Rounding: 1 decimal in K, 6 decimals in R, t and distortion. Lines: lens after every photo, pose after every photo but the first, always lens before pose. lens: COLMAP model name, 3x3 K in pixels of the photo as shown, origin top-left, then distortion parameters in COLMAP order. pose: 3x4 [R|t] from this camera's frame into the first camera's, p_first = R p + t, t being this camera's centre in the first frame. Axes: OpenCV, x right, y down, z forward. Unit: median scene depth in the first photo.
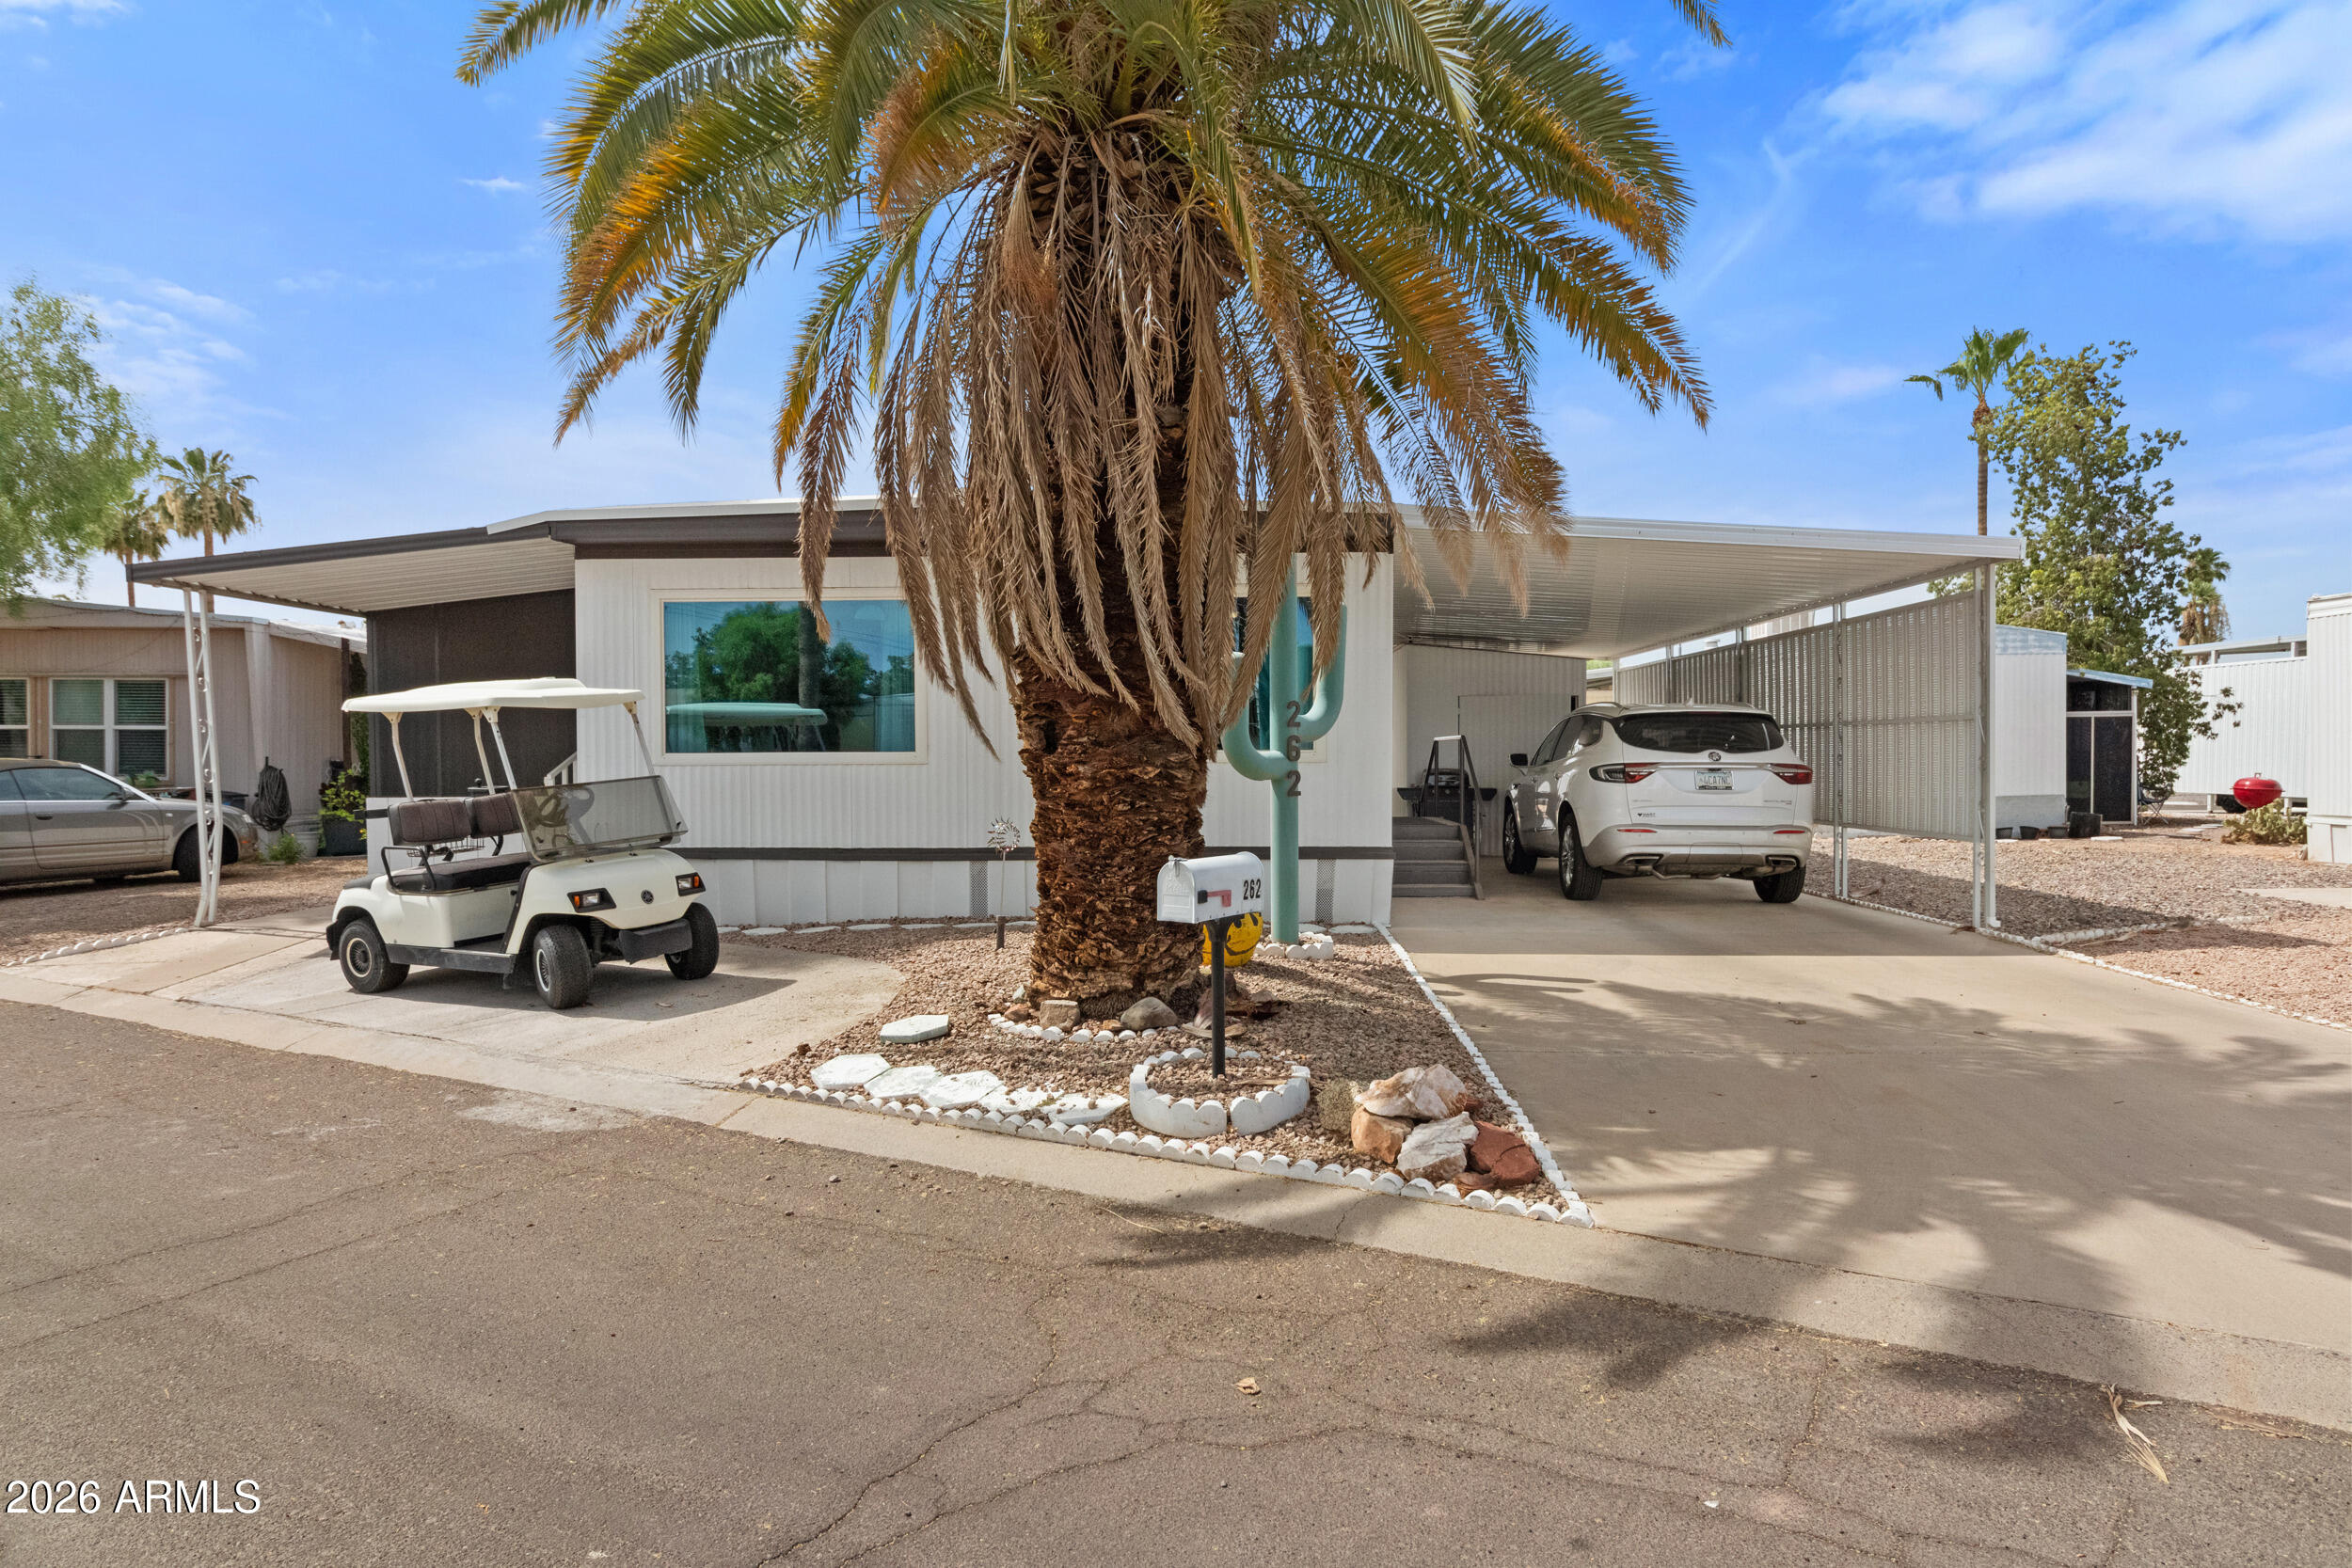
lens RADIAL K [[1541.8, 0, 1175.6], [0, 1541.8, 789.7], [0, 0, 1]] dist [0.006316, 0.002770]
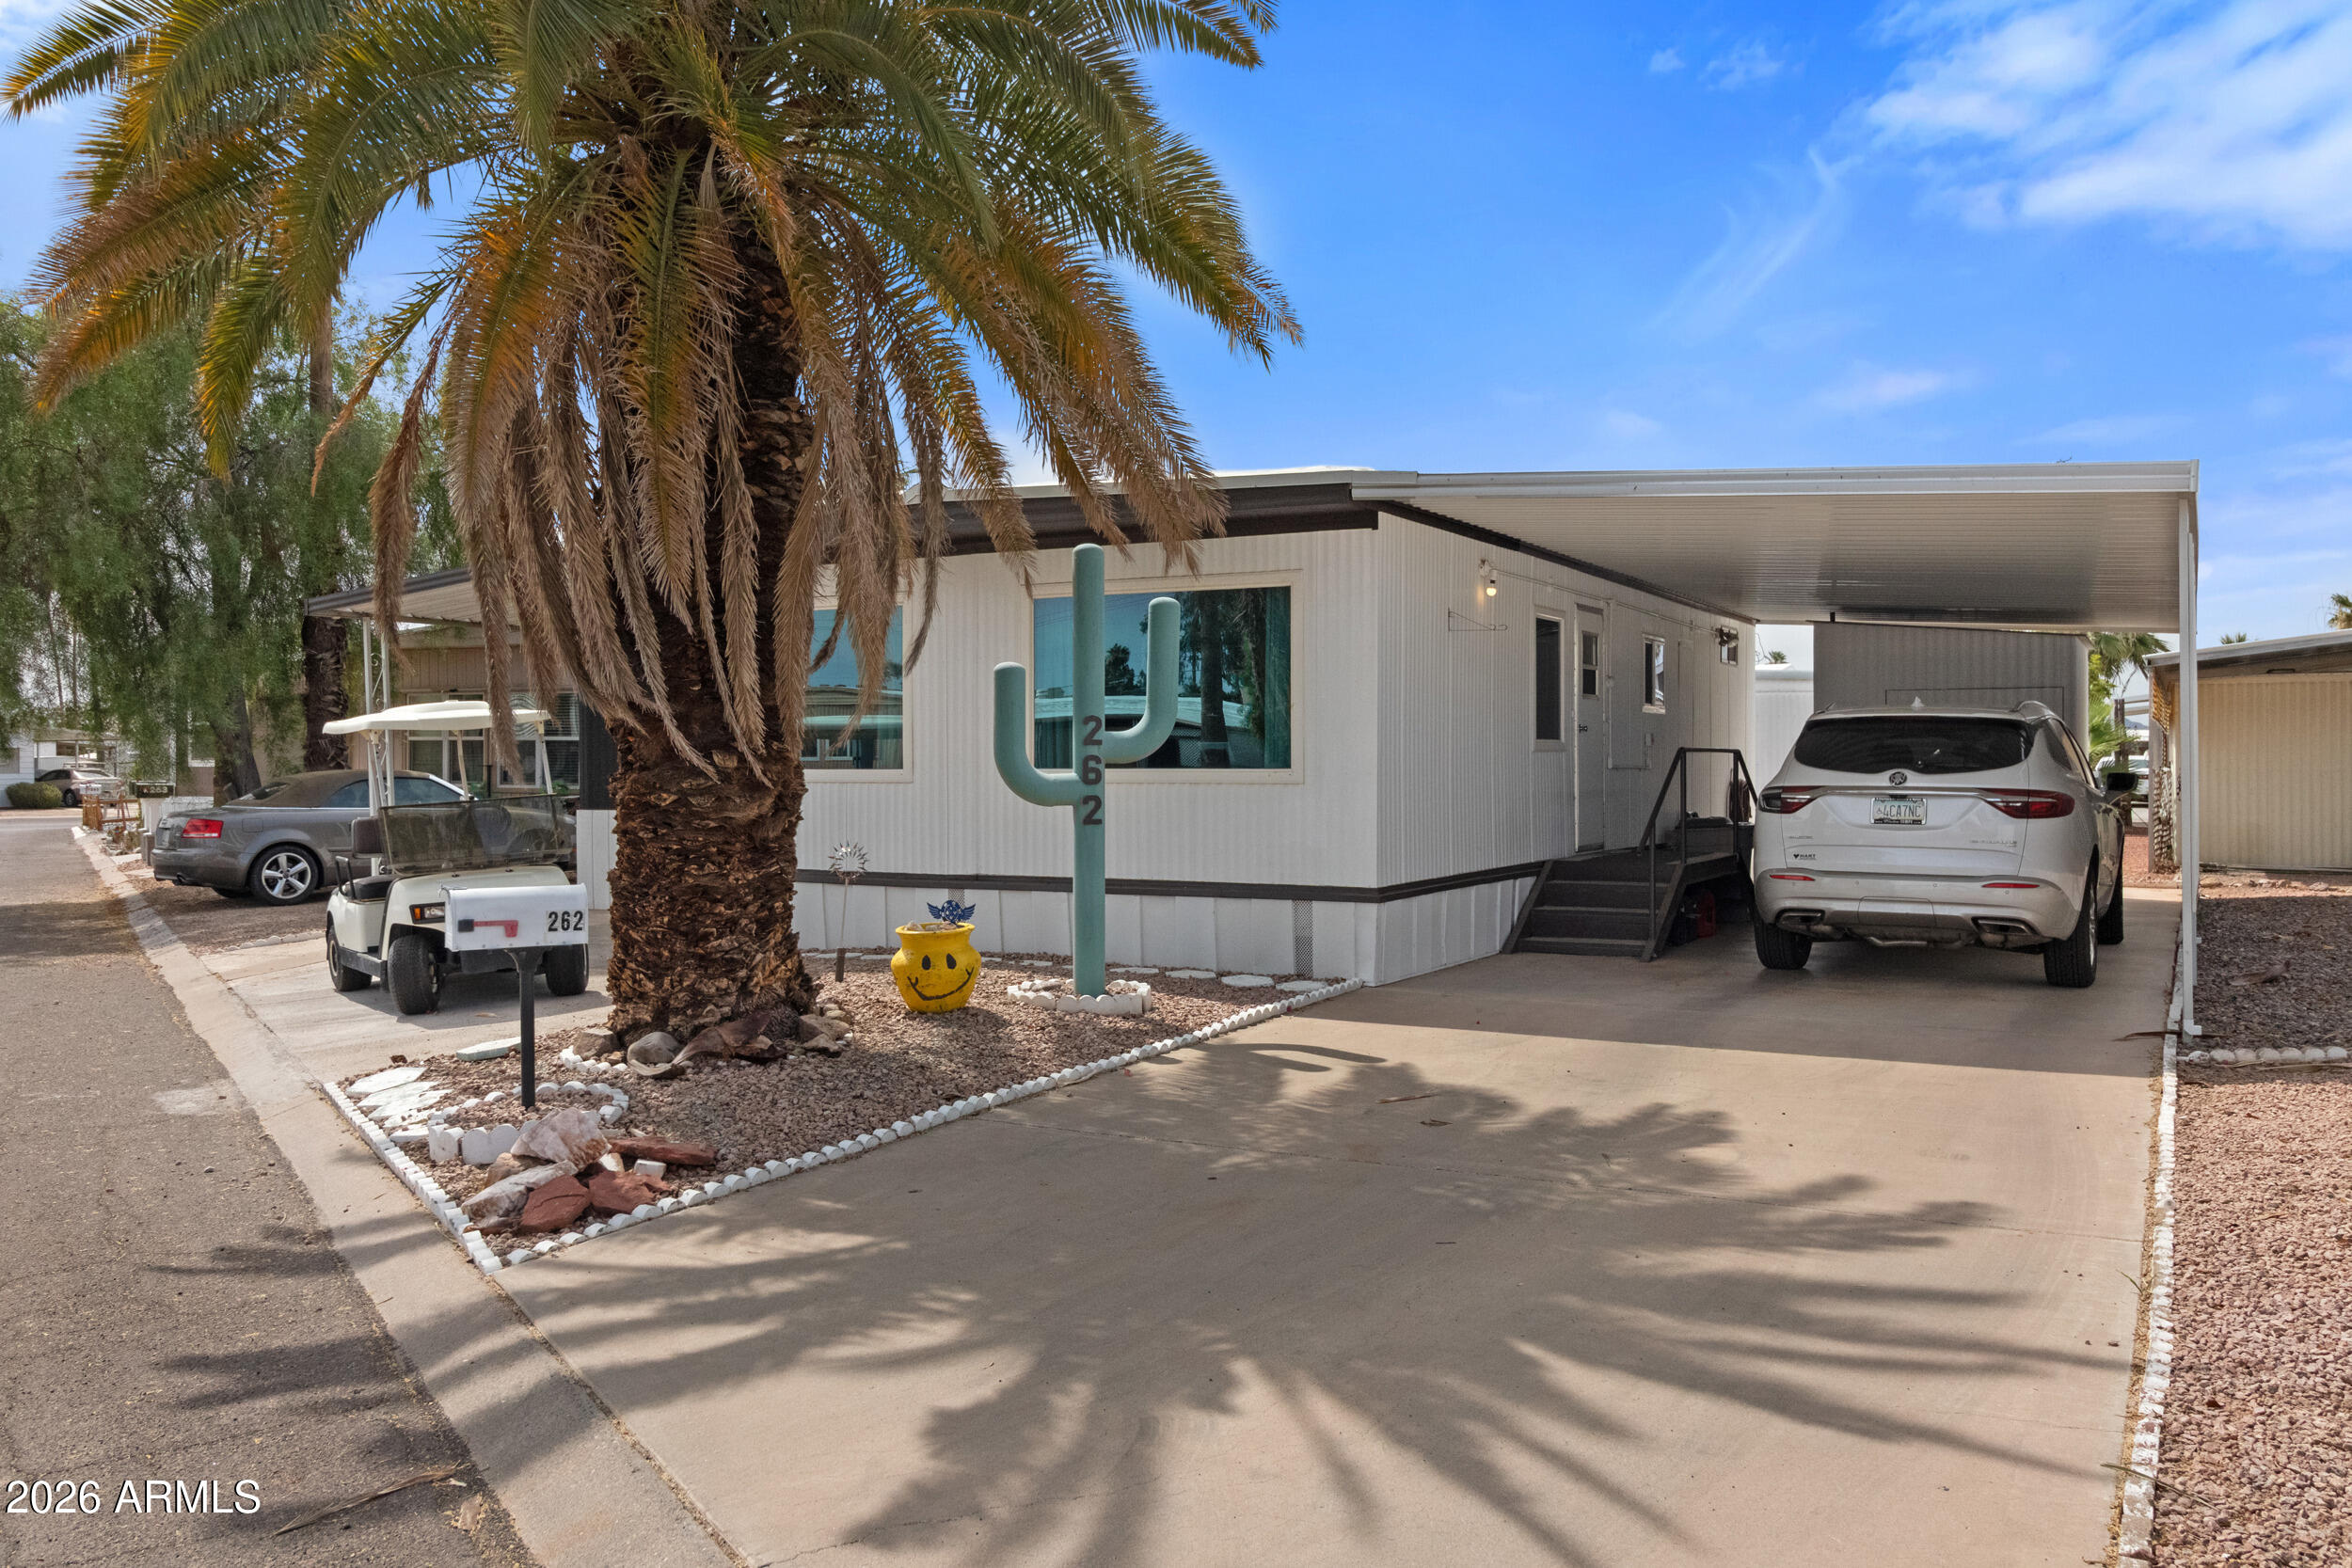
lens RADIAL K [[1901.1, 0, 1181.9], [0, 1901.1, 790.1], [0, 0, 1]] dist [0.012022, 0.013590]
pose [[0.895015, 0.008518, -0.445954, 0.600564], [-0.011352, 0.999929, -0.003686, -0.011949], [0.445891, 0.008361, 0.895048, 0.061988]]
